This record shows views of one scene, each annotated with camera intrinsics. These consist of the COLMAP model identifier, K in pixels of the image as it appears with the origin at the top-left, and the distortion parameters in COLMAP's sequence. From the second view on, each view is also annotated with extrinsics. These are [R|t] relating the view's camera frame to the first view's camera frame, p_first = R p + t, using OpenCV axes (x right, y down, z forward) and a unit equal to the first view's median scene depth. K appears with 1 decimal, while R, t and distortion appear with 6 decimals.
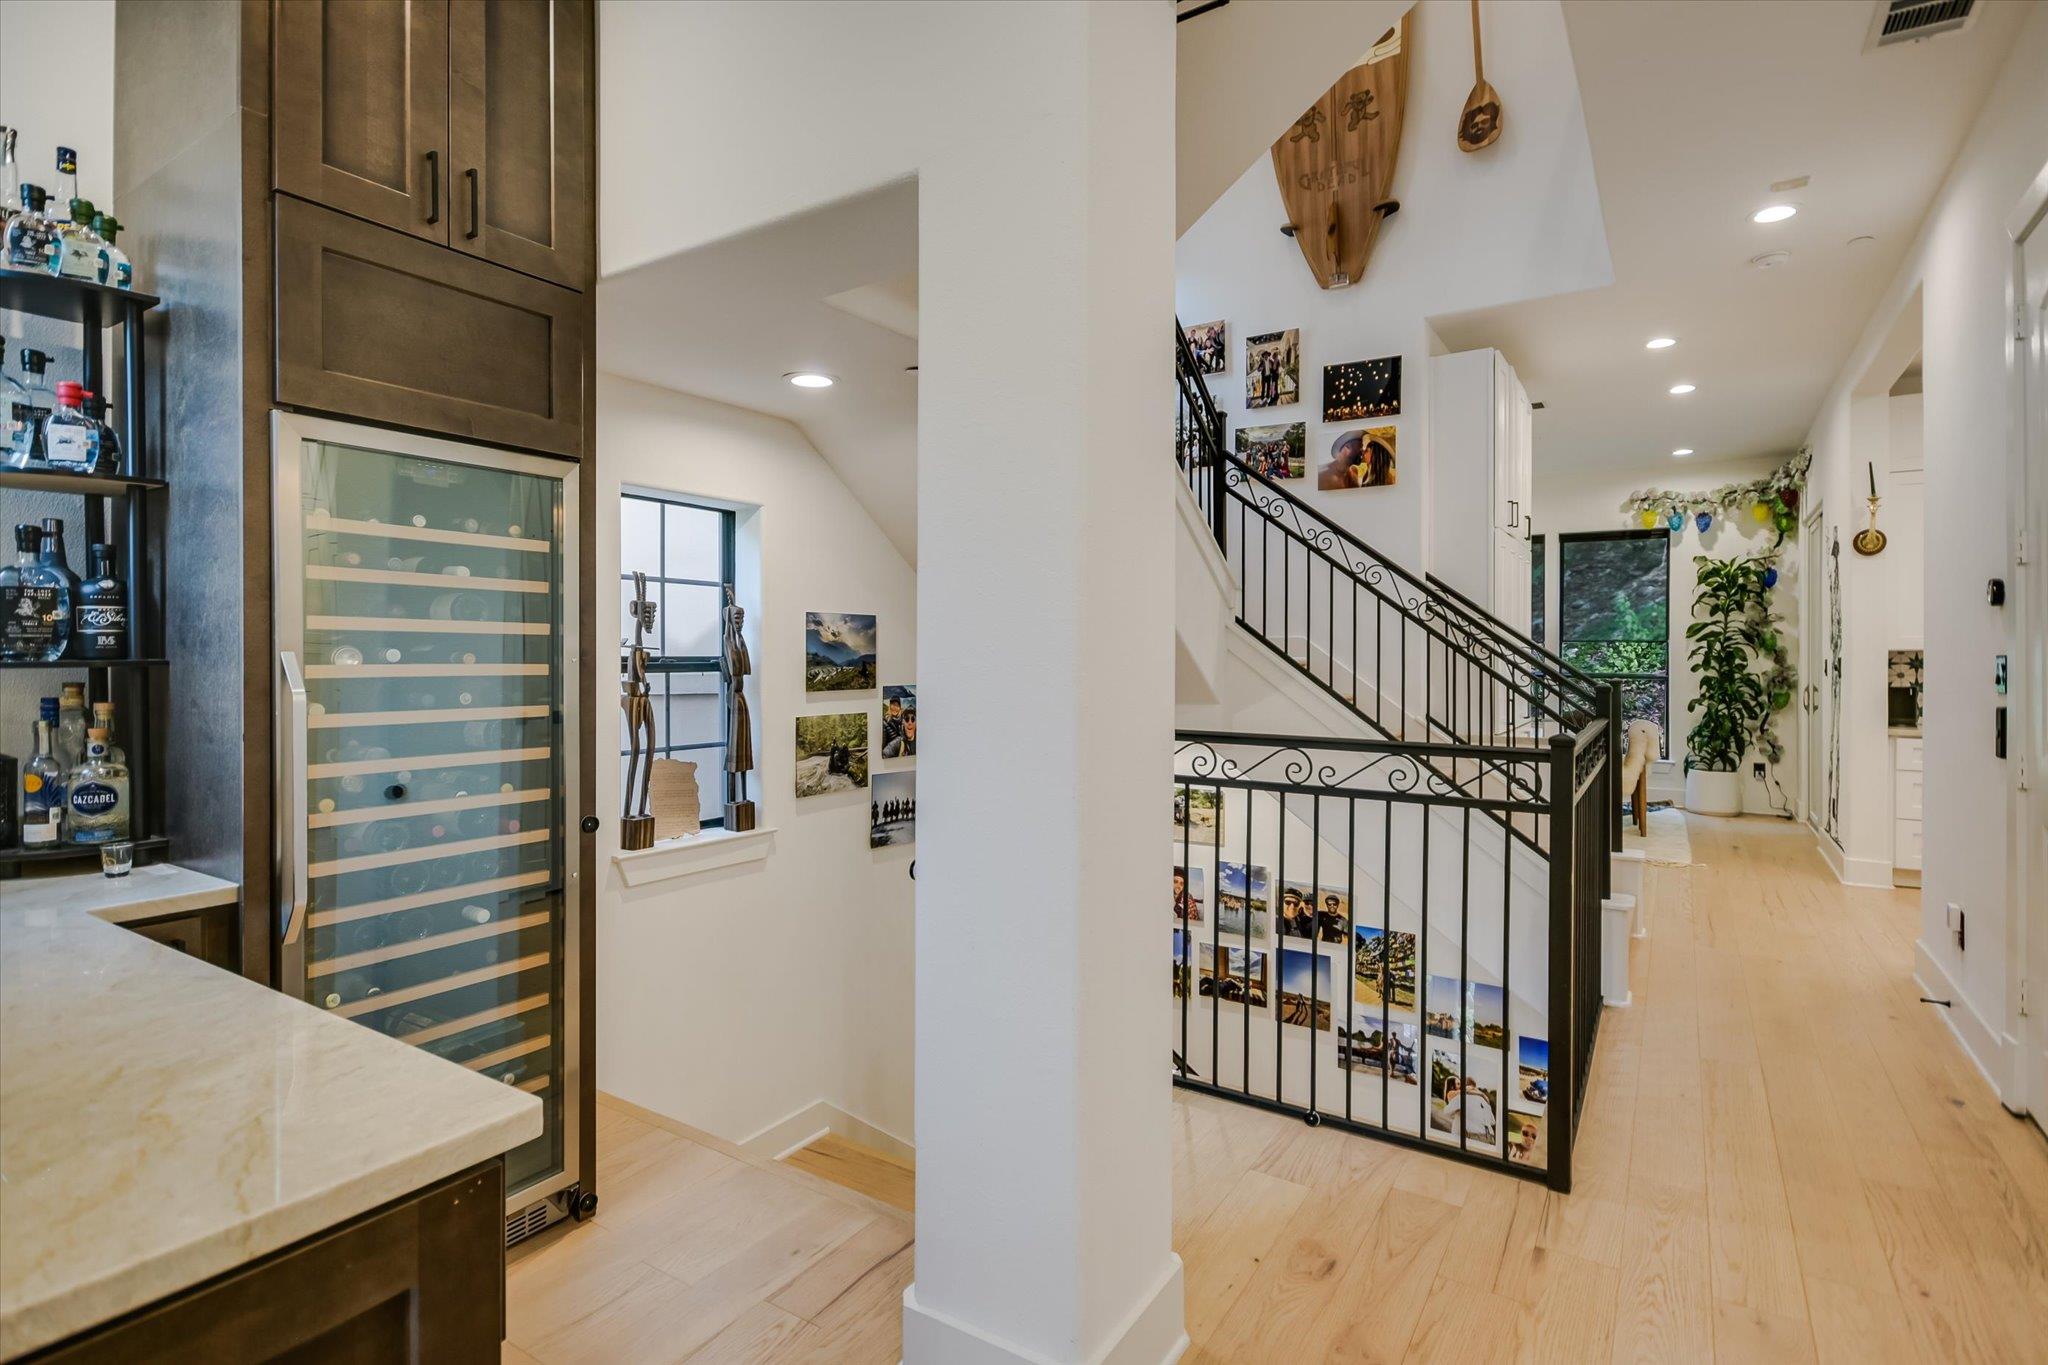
lens RADIAL K [[959.9, 0, 1021.0], [0, 959.9, 664.0], [0, 0, 1]] dist [-0.004202, -0.004384]
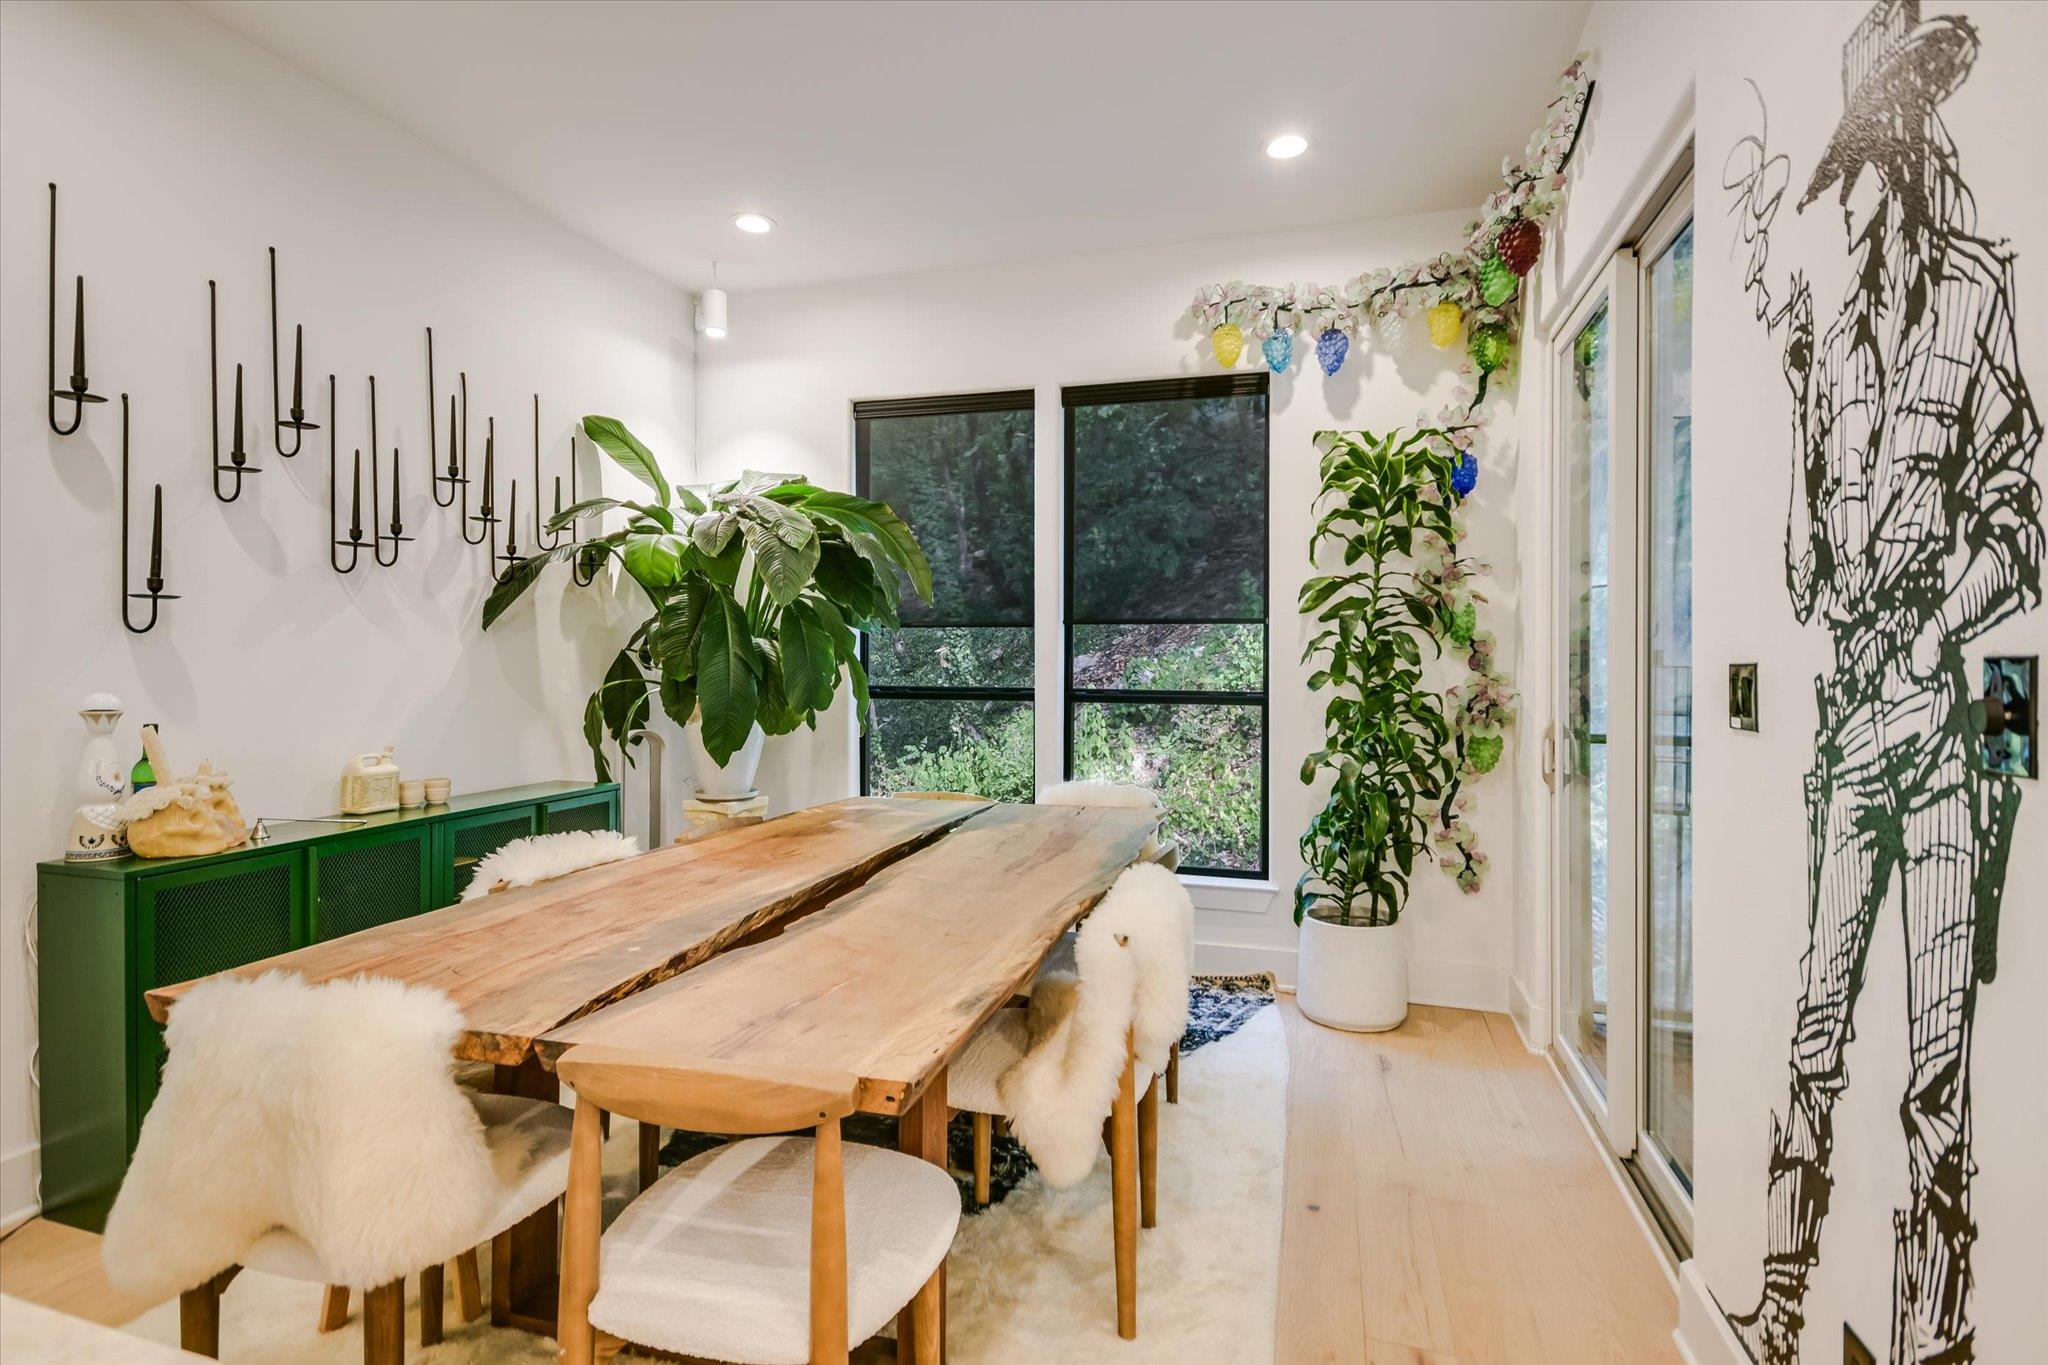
lens RADIAL K [[959.9, 0, 1019.0], [0, 959.9, 654.3], [0, 0, 1]] dist [-0.004202, -0.004384]
pose [[0.956733, 0.003256, 0.290948, 0.456142], [-0.001139, 0.999972, -0.007445, -0.004227], [-0.290964, 0.006792, 0.956710, 0.632615]]
